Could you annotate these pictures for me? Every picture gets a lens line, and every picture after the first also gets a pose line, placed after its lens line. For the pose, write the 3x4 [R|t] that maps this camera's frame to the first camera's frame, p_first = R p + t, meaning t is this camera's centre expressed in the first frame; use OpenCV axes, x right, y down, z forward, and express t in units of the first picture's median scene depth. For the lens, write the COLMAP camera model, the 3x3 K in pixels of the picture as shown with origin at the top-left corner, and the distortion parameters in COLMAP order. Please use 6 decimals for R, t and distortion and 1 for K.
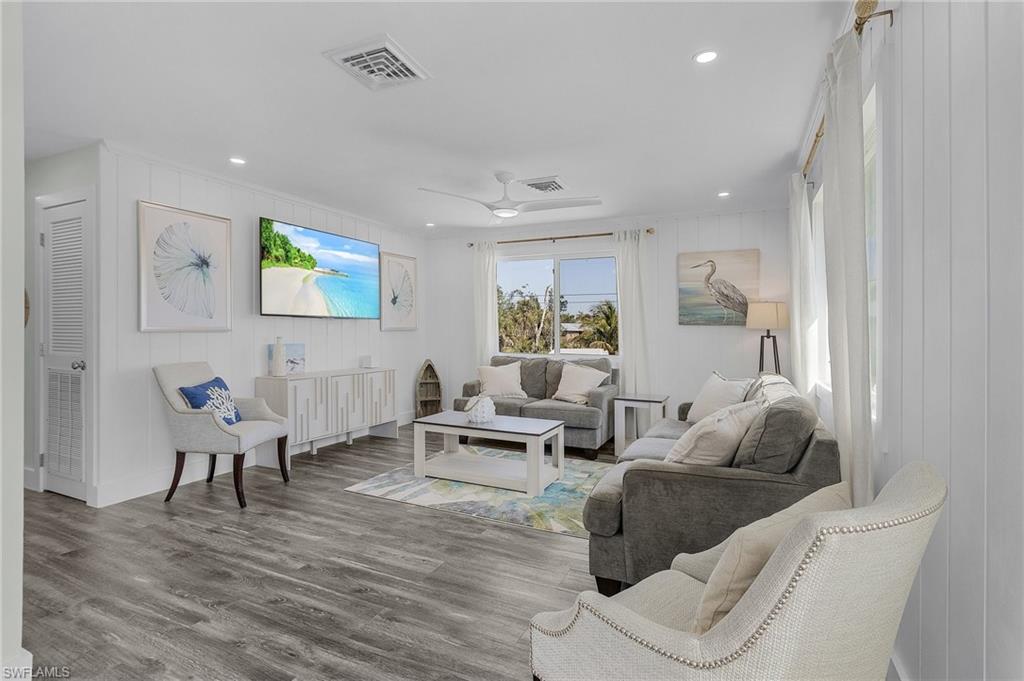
lens RADIAL K [[481.2, 0, 513.6], [0, 481.2, 328.5], [0, 0, 1]] dist [0.000931, 0.000135]
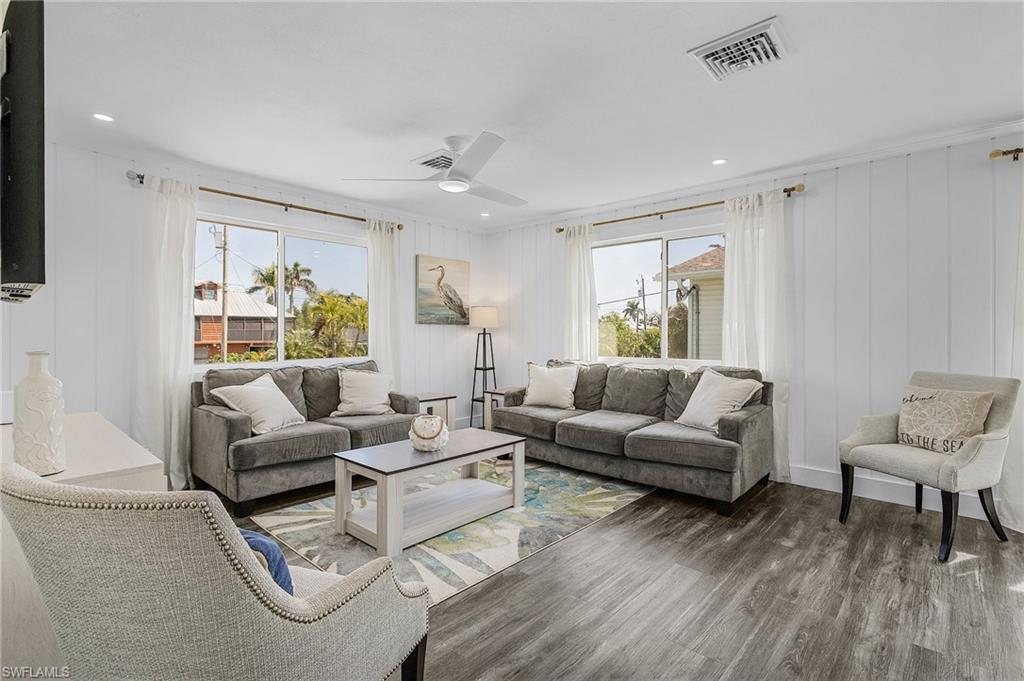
lens RADIAL K [[477.5, 0, 506.8], [0, 477.5, 339.4], [0, 0, 1]] dist [-0.001003, -0.000514]
pose [[0.311951, -0.021285, 0.949860, -0.801861], [-0.001372, 0.999738, 0.022854, 0.003026], [-0.950097, -0.008433, 0.311840, 0.703781]]
